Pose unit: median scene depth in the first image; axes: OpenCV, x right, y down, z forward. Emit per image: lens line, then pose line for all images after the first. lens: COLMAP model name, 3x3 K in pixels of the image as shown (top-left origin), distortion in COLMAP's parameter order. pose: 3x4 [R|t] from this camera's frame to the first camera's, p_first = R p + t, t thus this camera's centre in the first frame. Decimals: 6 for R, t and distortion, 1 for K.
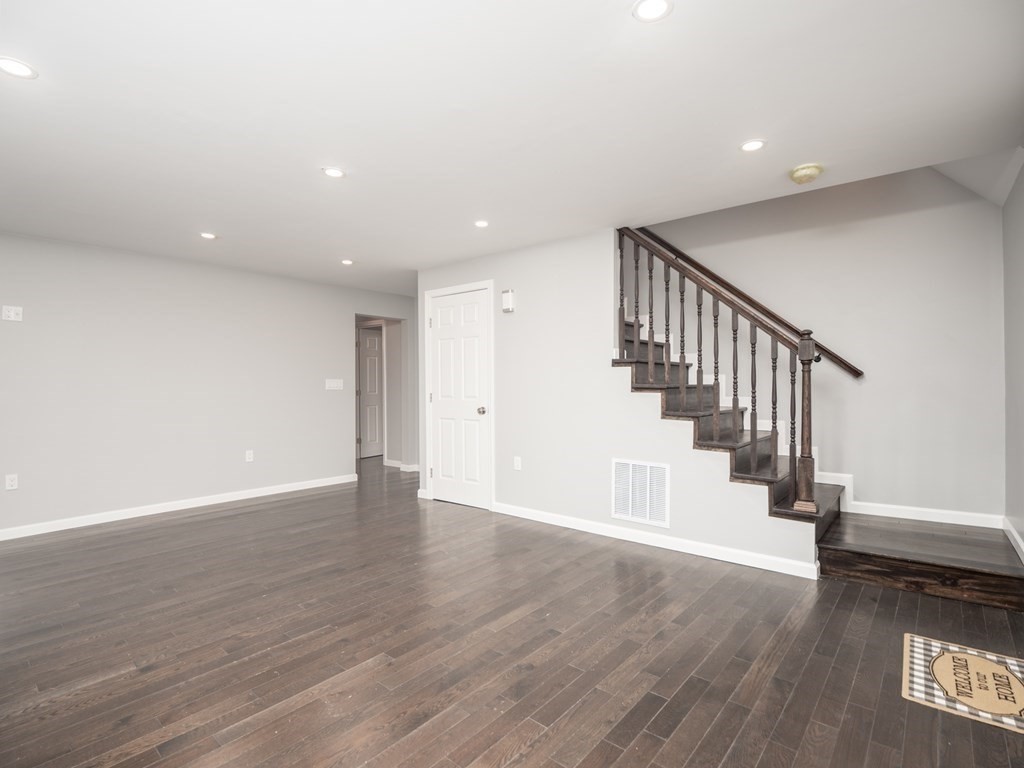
lens RADIAL K [[502.8, 0, 509.3], [0, 502.8, 382.6], [0, 0, 1]] dist [-0.011330, -0.001088]
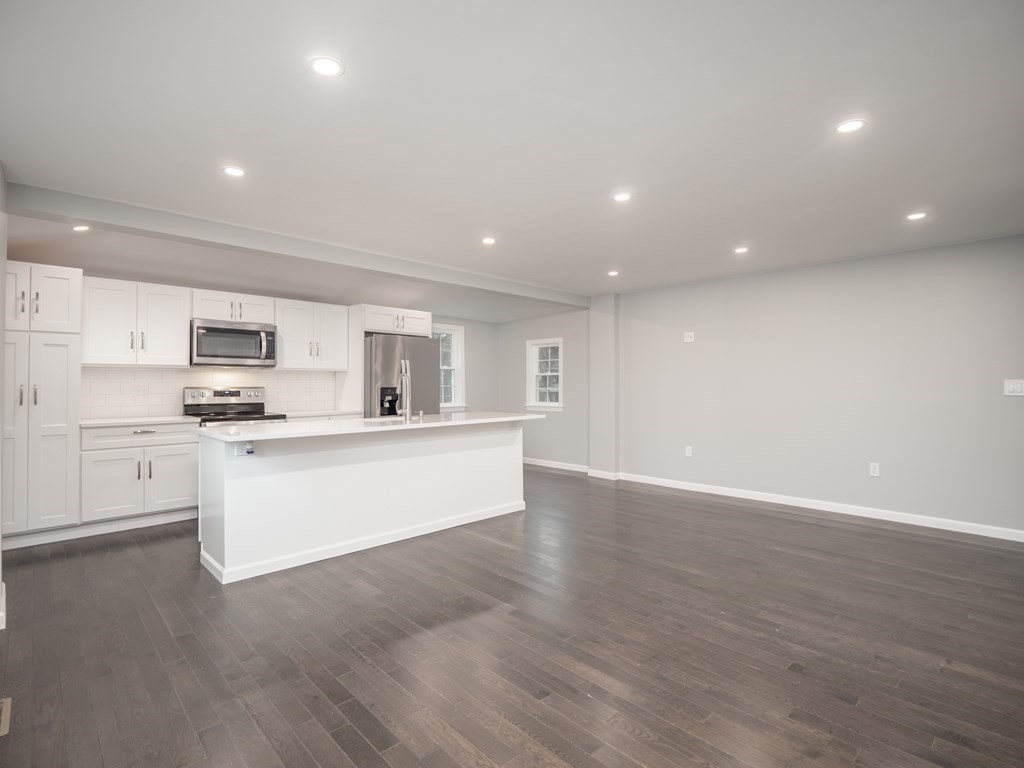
lens RADIAL K [[510.0, 0, 512.4], [0, 510.0, 377.8], [0, 0, 1]] dist [-0.012441, -0.000385]
pose [[-0.099173, -0.006396, -0.995050, 0.619938], [0.003212, 0.999972, -0.006748, -0.014013], [0.995065, -0.003865, -0.099150, 0.687602]]
